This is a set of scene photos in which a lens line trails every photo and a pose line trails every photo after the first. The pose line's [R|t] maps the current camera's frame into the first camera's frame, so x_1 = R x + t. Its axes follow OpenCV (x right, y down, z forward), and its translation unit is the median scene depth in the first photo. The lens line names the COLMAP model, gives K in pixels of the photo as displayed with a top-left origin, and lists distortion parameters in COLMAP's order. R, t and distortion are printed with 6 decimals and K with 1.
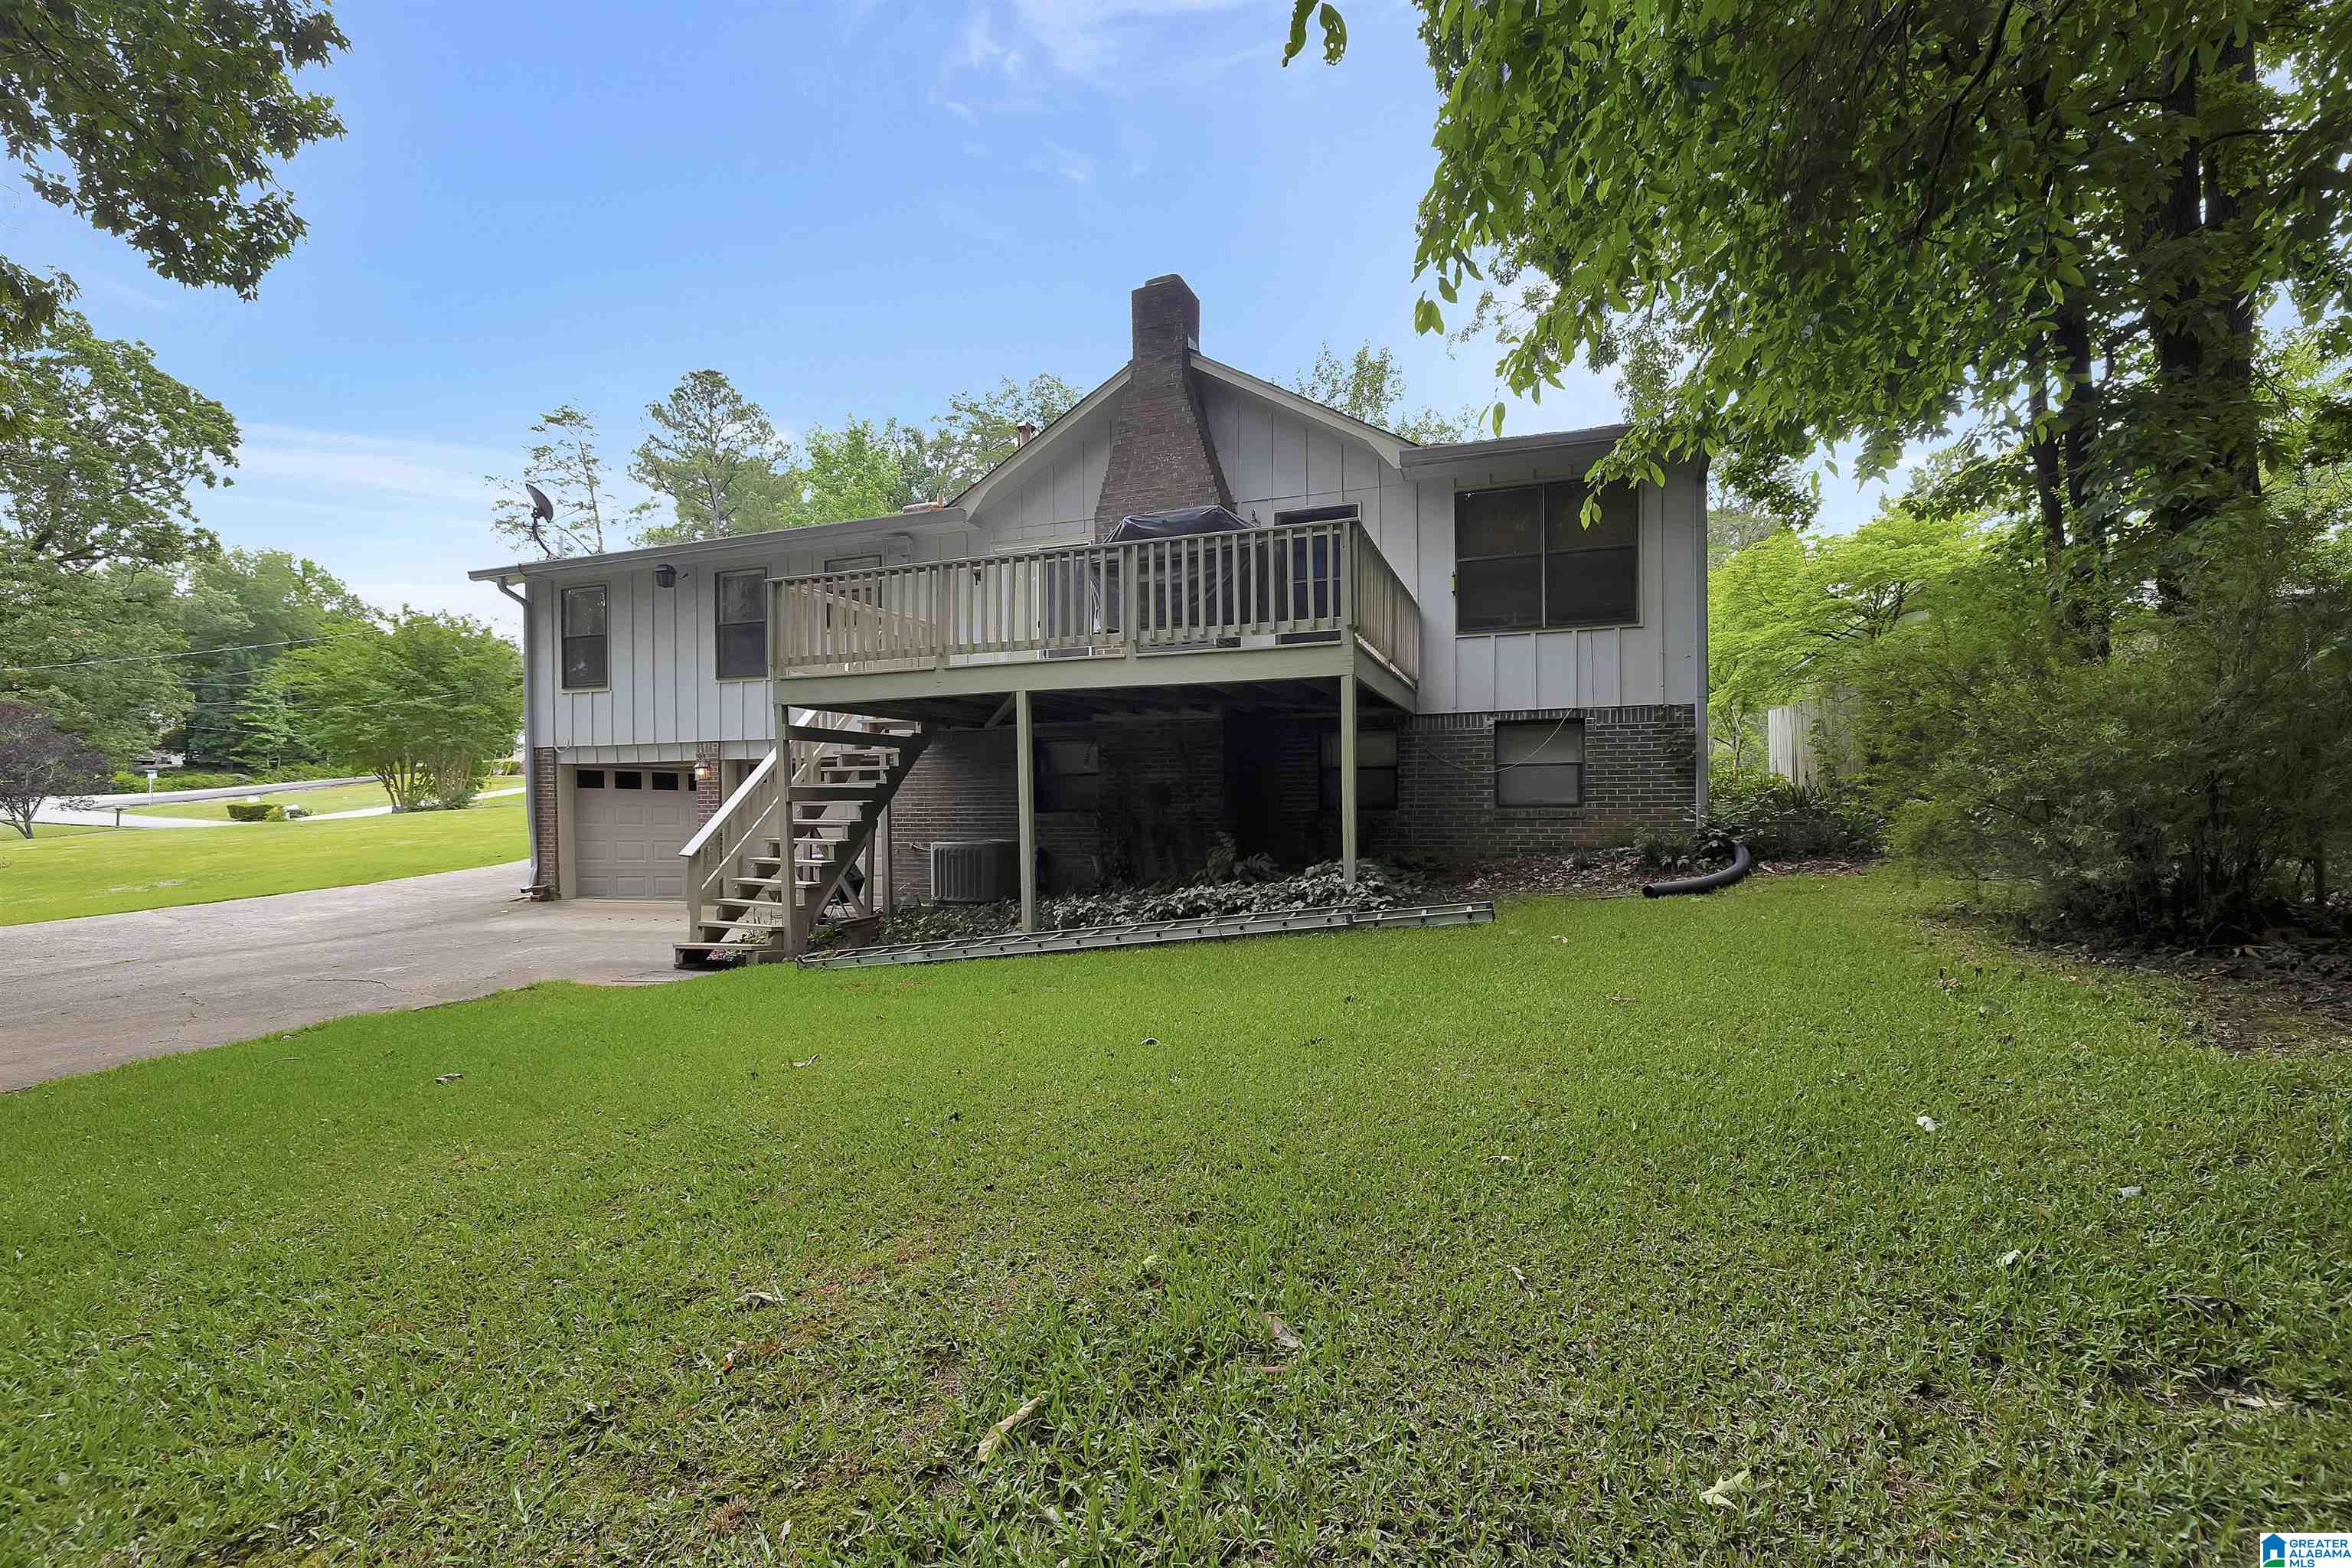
lens RADIAL K [[1001.7, 0, 1177.9], [0, 1001.7, 808.7], [0, 0, 1]] dist [0.000886, -0.000284]
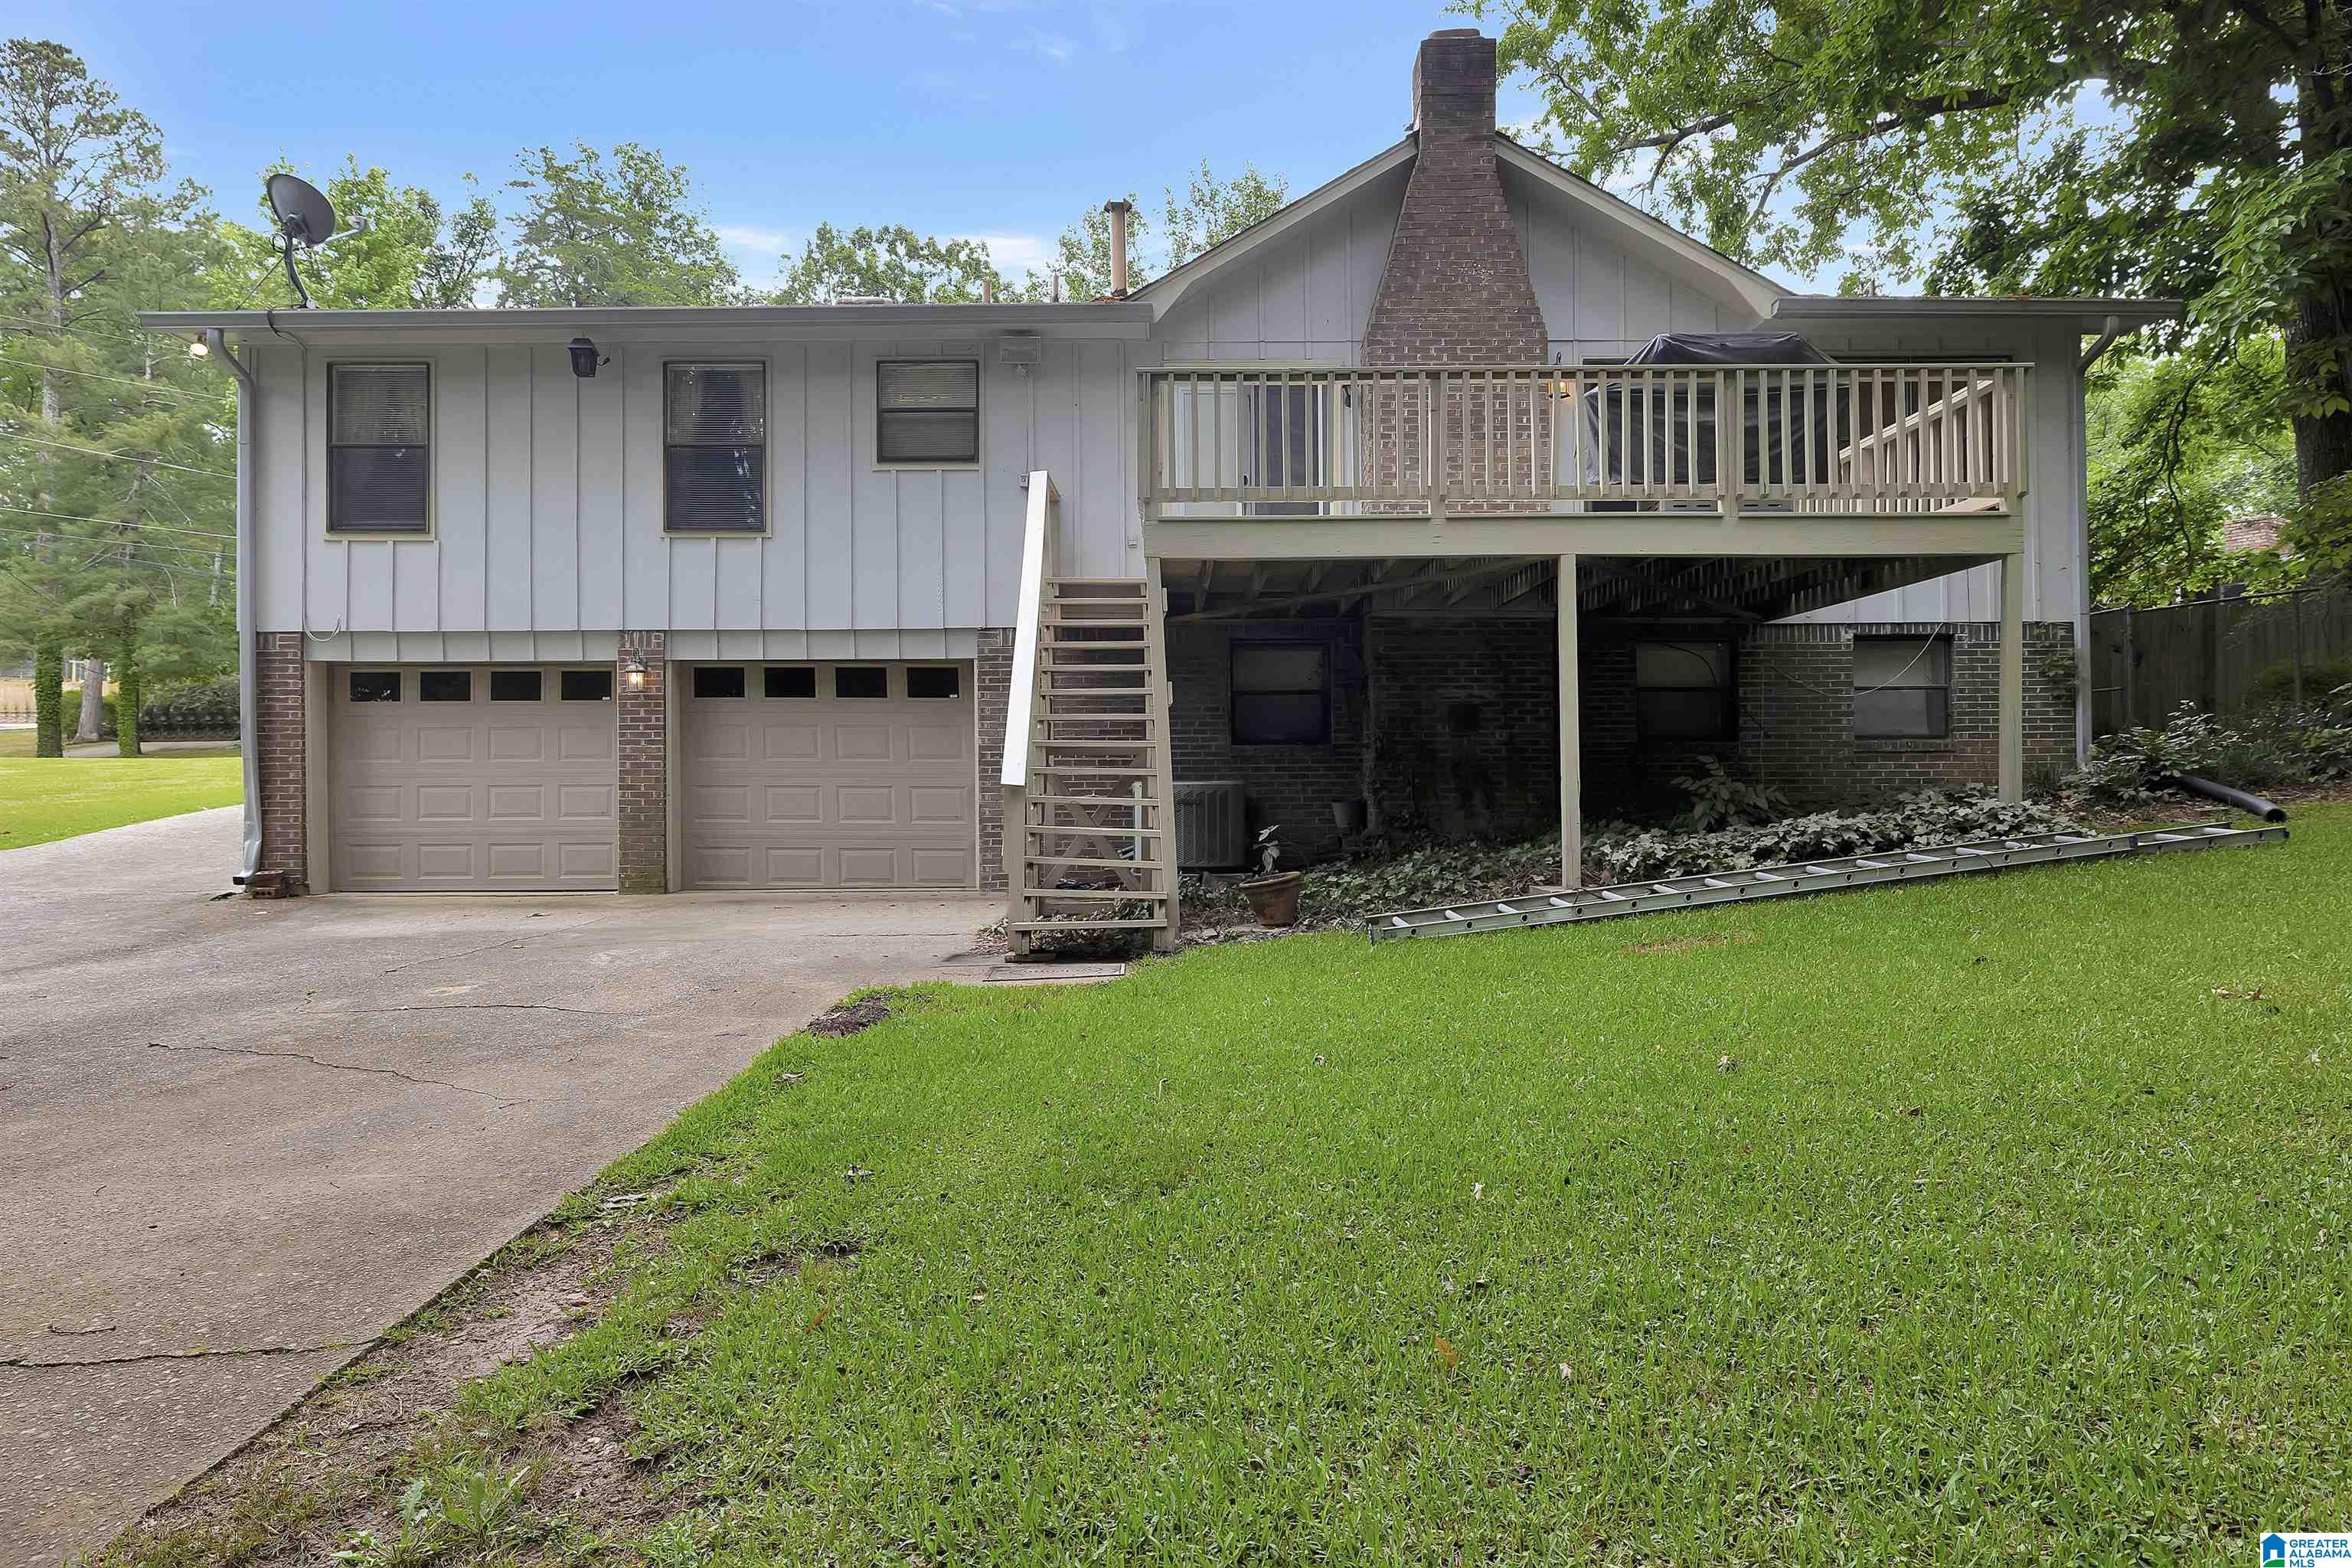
lens RADIAL K [[1334.0, 0, 1174.7], [0, 1334.0, 764.1], [0, 0, 1]] dist [0.007244, -0.001704]
pose [[0.940862, 0.007775, 0.338701, -0.555340], [-0.001595, 0.999827, -0.018520, 0.039065], [-0.338786, 0.016885, 0.940712, 0.140289]]
